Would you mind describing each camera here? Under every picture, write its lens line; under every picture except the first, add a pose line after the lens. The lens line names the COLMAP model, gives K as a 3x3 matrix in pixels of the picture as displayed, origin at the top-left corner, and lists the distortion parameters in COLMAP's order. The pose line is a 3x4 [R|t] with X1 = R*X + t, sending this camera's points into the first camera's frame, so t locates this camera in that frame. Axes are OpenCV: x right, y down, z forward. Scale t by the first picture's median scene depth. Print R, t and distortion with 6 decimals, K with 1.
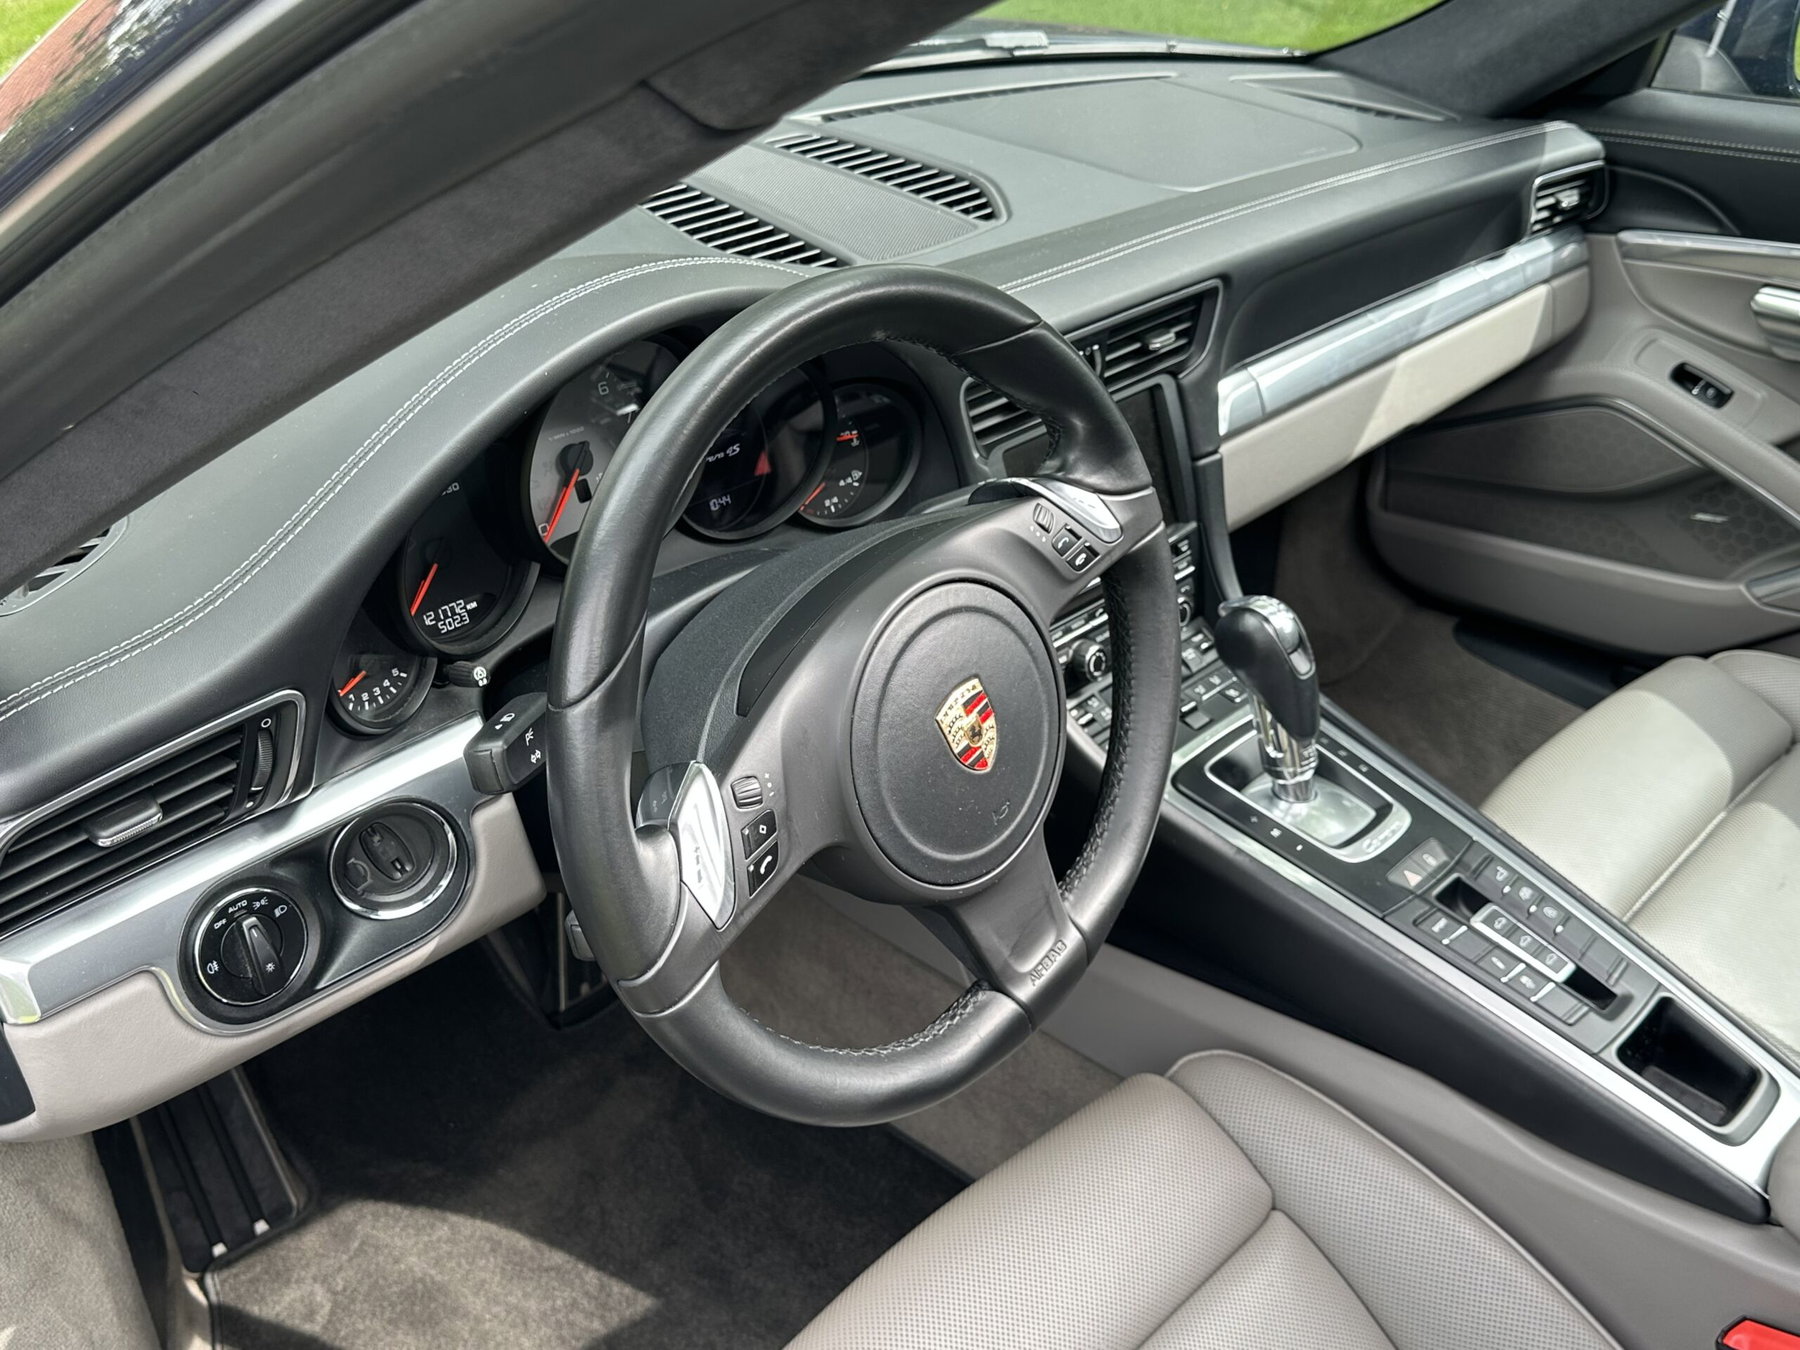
lens RADIAL K [[1788.7, 0, 903.2], [0, 1788.7, 686.2], [0, 0, 1]] dist [0.023679, 0.000000]
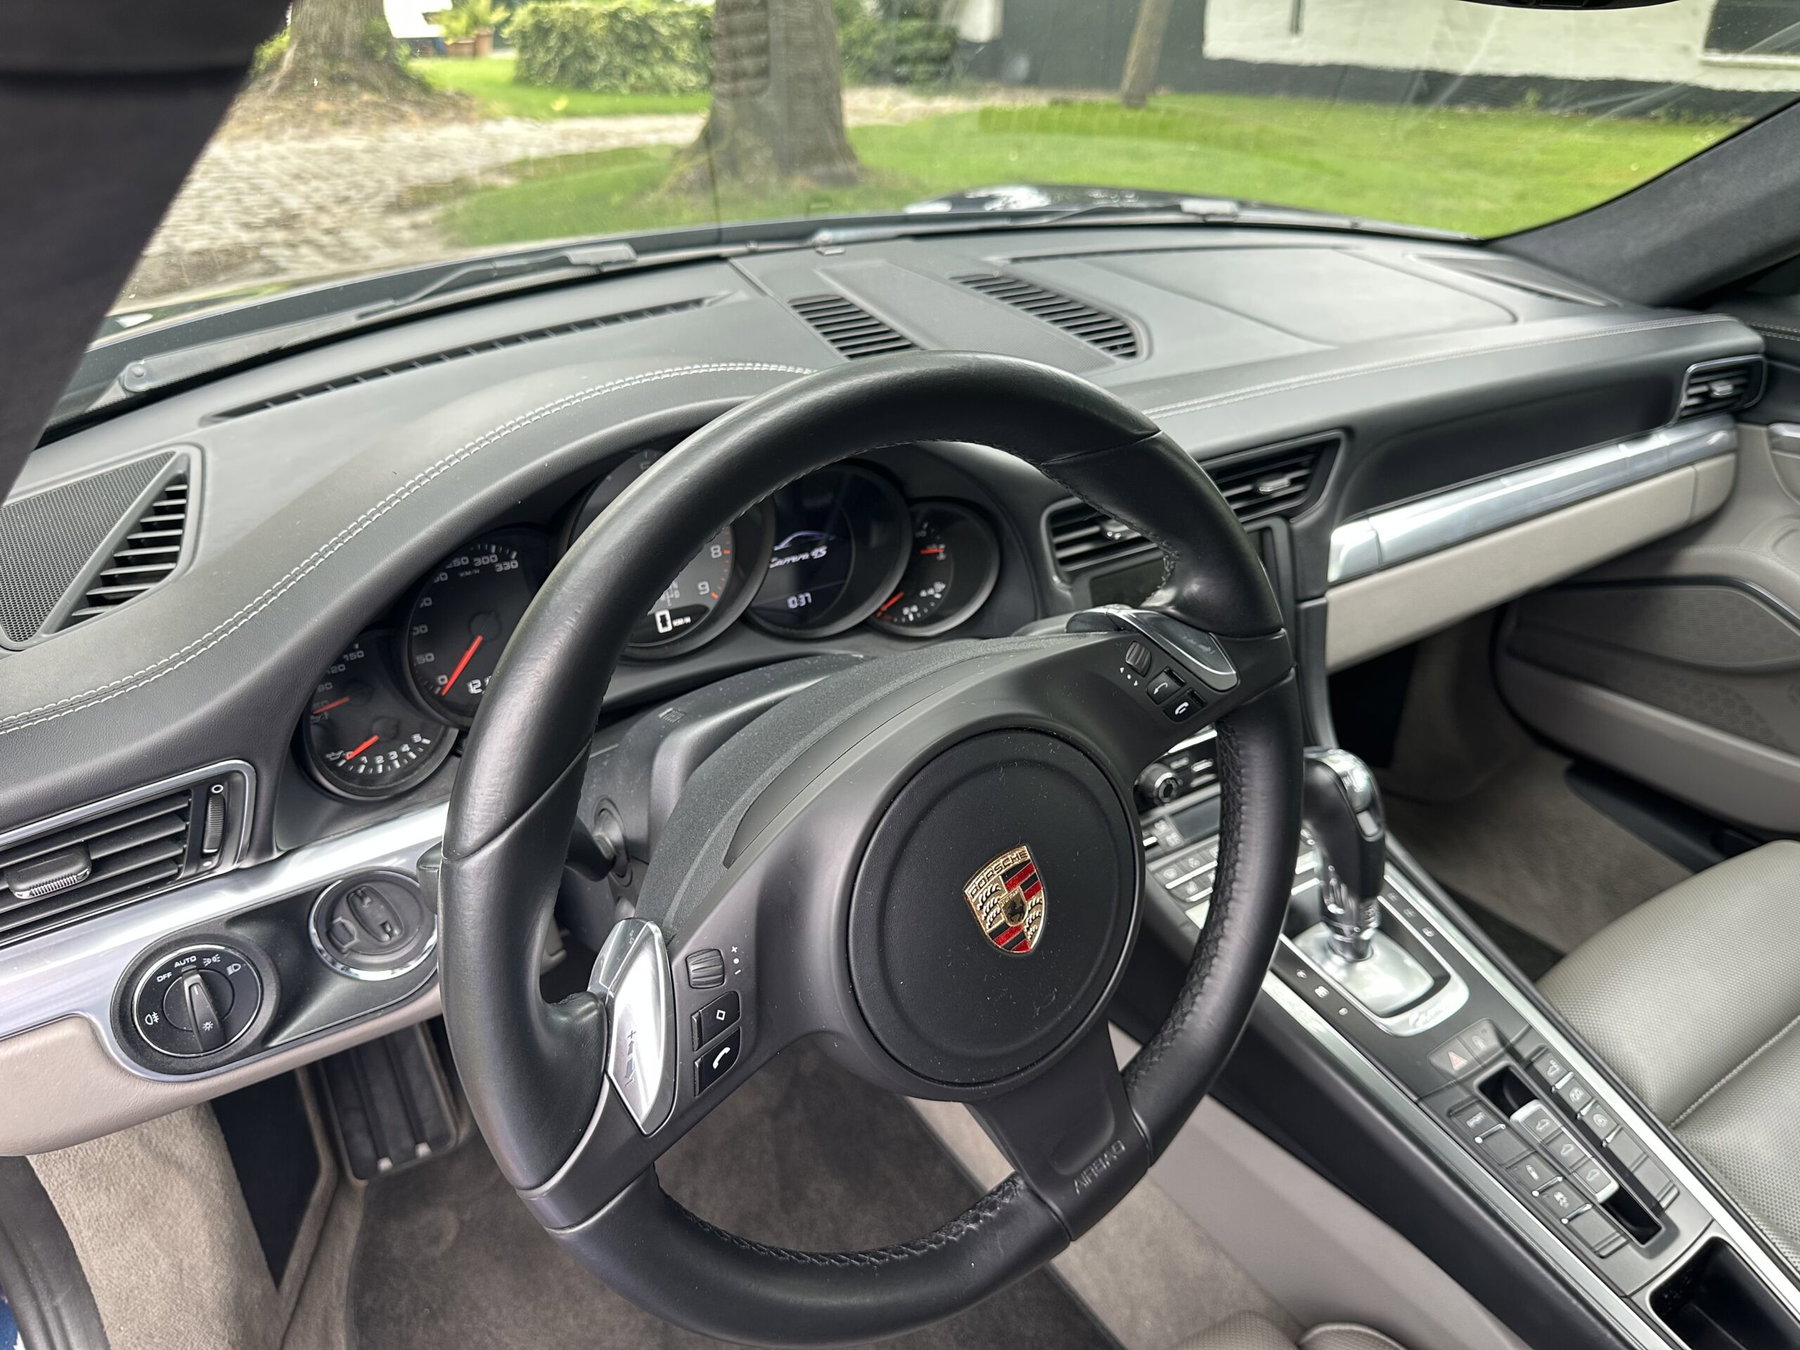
lens RADIAL K [[1298.0, 0, 915.7], [0, 1298.0, 685.8], [0, 0, 1]] dist [-0.011949, -0.011489]
pose [[0.974644, 0.123206, -0.186785, 0.097558], [-0.124861, 0.992170, 0.002925, -0.056139], [0.185683, 0.020471, 0.982397, 0.236801]]
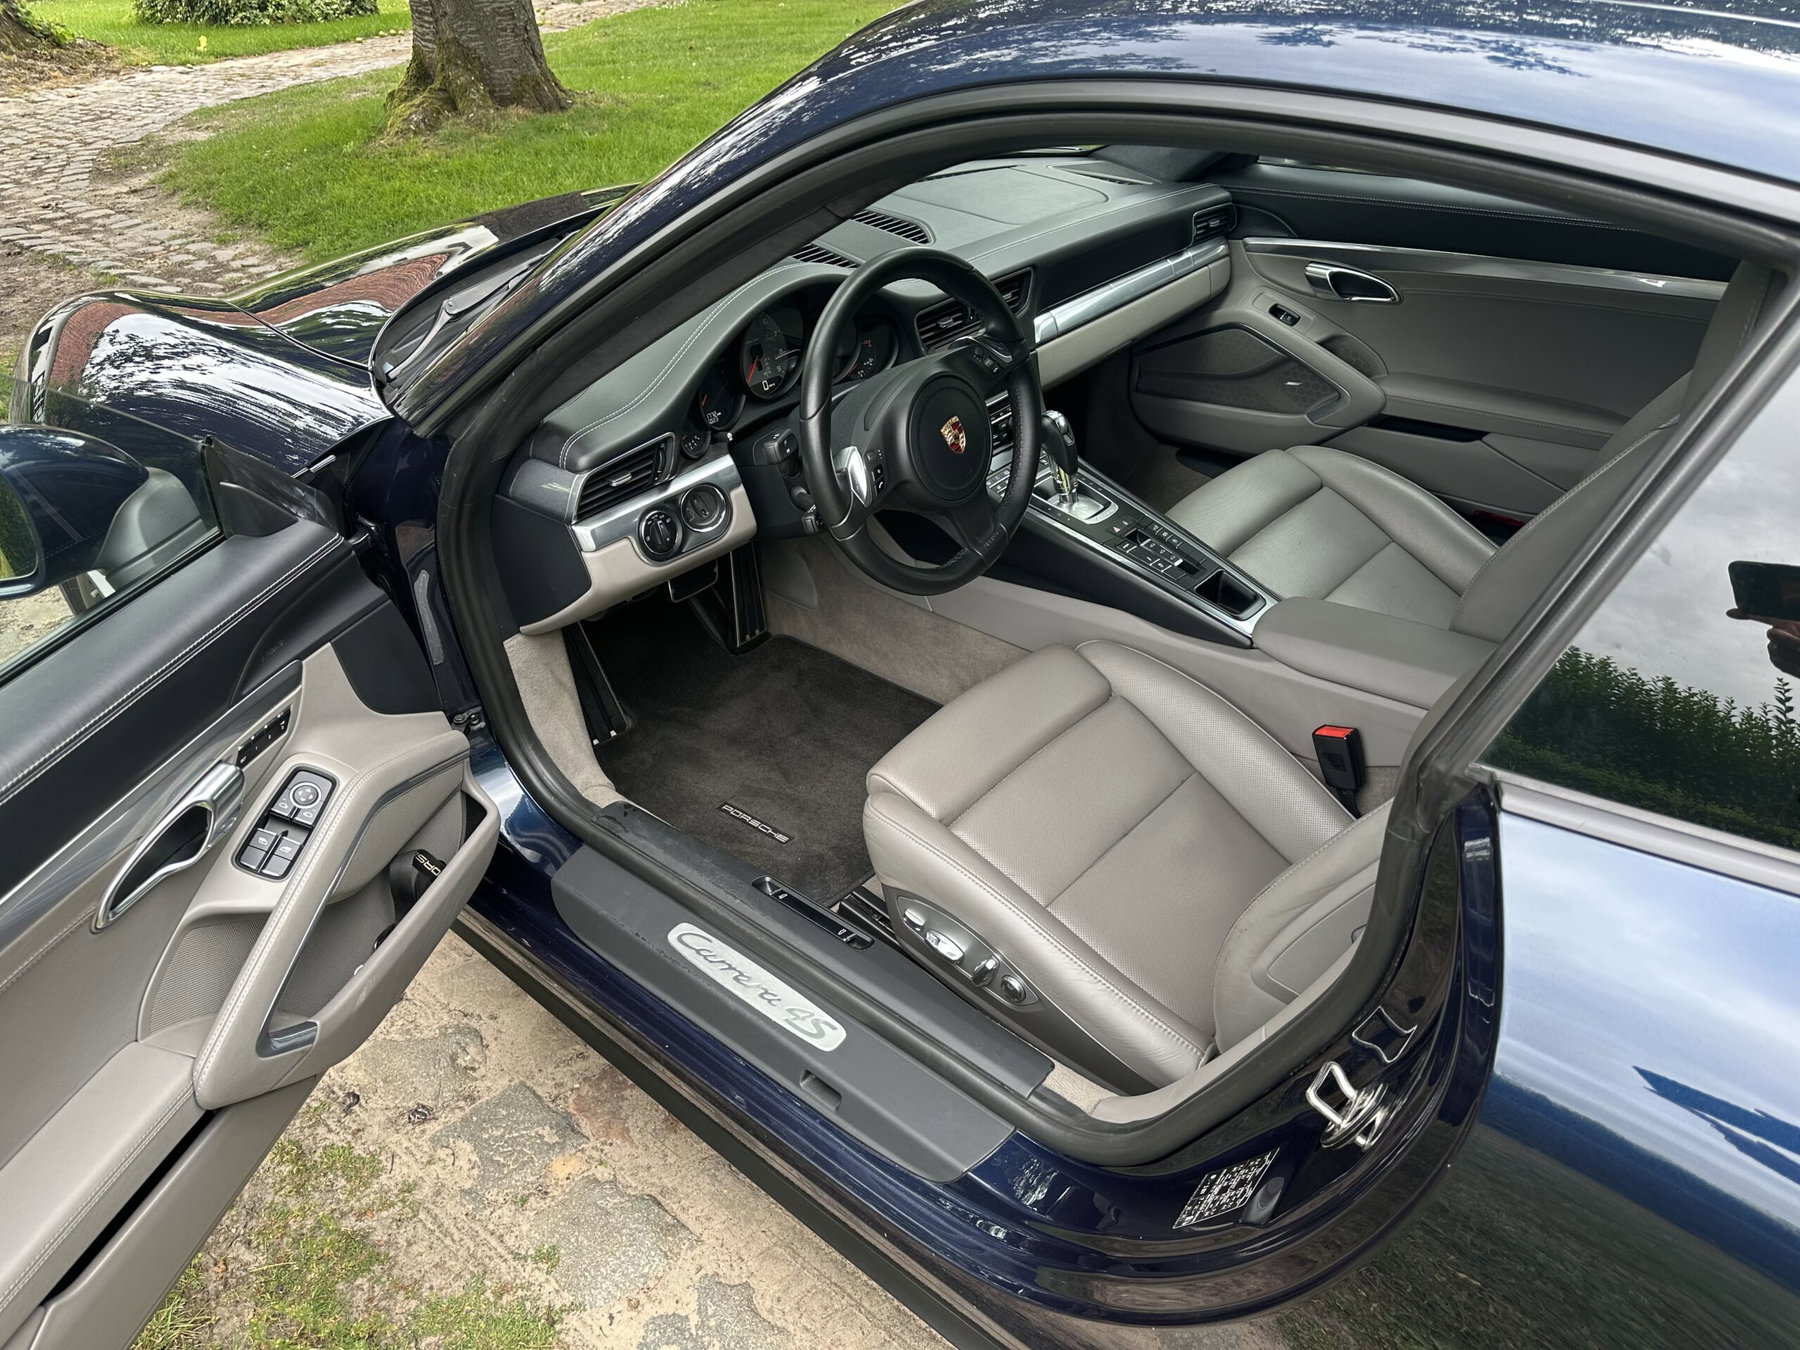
lens RADIAL K [[1245.4, 0, 899.8], [0, 1245.4, 724.8], [0, 0, 1]] dist [0.033498, -0.034471]
pose [[0.999167, -0.040813, 0.000736, -0.009499], [0.040499, 0.993417, 0.107152, 0.163038], [-0.005105, -0.107033, 0.994242, -0.598002]]
